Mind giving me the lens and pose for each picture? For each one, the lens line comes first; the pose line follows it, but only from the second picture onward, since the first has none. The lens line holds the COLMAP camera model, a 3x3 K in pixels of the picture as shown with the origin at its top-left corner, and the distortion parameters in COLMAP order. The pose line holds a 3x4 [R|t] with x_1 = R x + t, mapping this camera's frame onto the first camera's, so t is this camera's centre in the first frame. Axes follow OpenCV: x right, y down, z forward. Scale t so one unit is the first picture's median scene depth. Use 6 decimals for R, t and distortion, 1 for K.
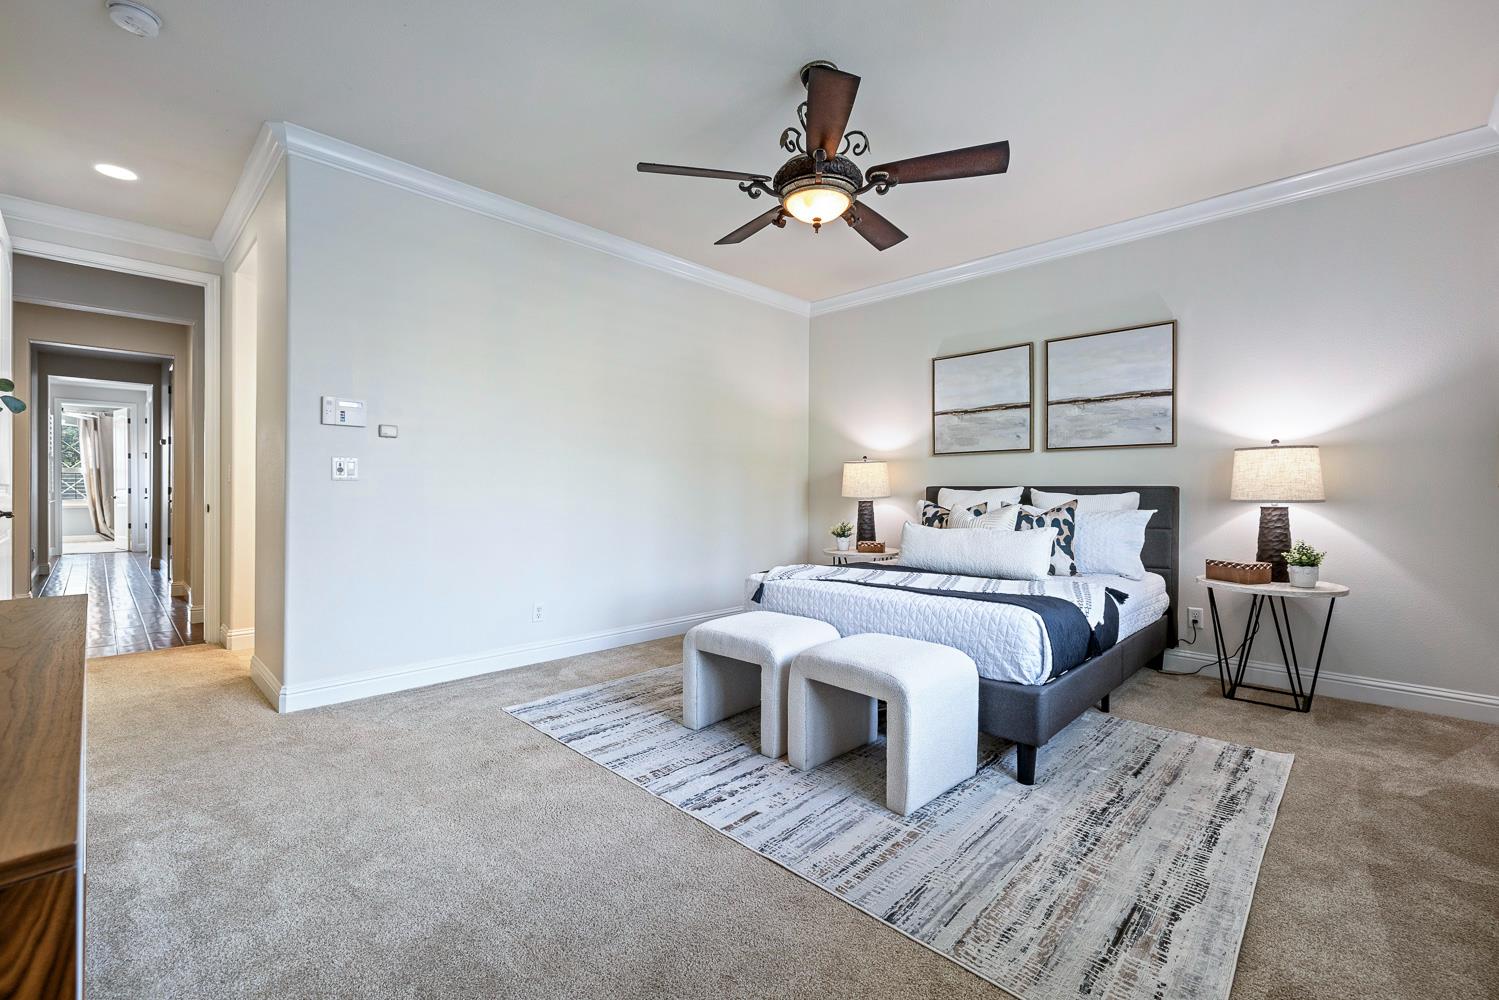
lens RADIAL K [[637.0, 0, 747.3], [0, 637.0, 495.8], [0, 0, 1]] dist [0.003685, -0.000019]
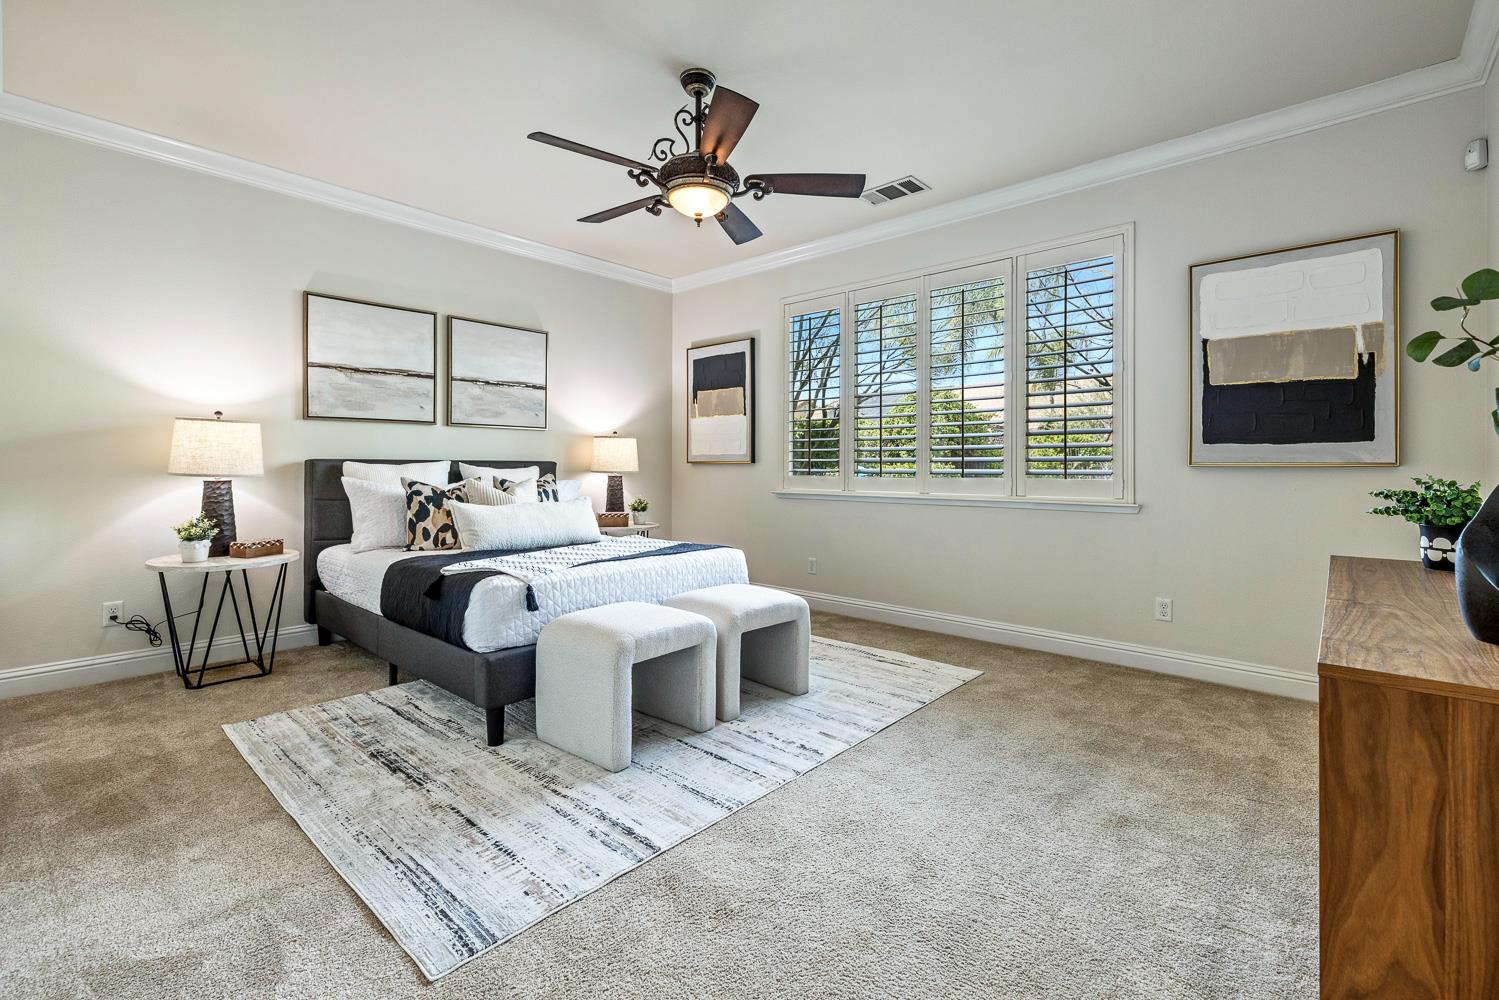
lens RADIAL K [[637.0, 0, 774.7], [0, 637.0, 459.6], [0, 0, 1]] dist [0.003685, -0.000019]
pose [[-0.049436, 0.007935, 0.998746, -0.565535], [0.005737, 0.999954, -0.007661, -0.005581], [-0.998761, 0.005351, -0.049479, 0.542533]]
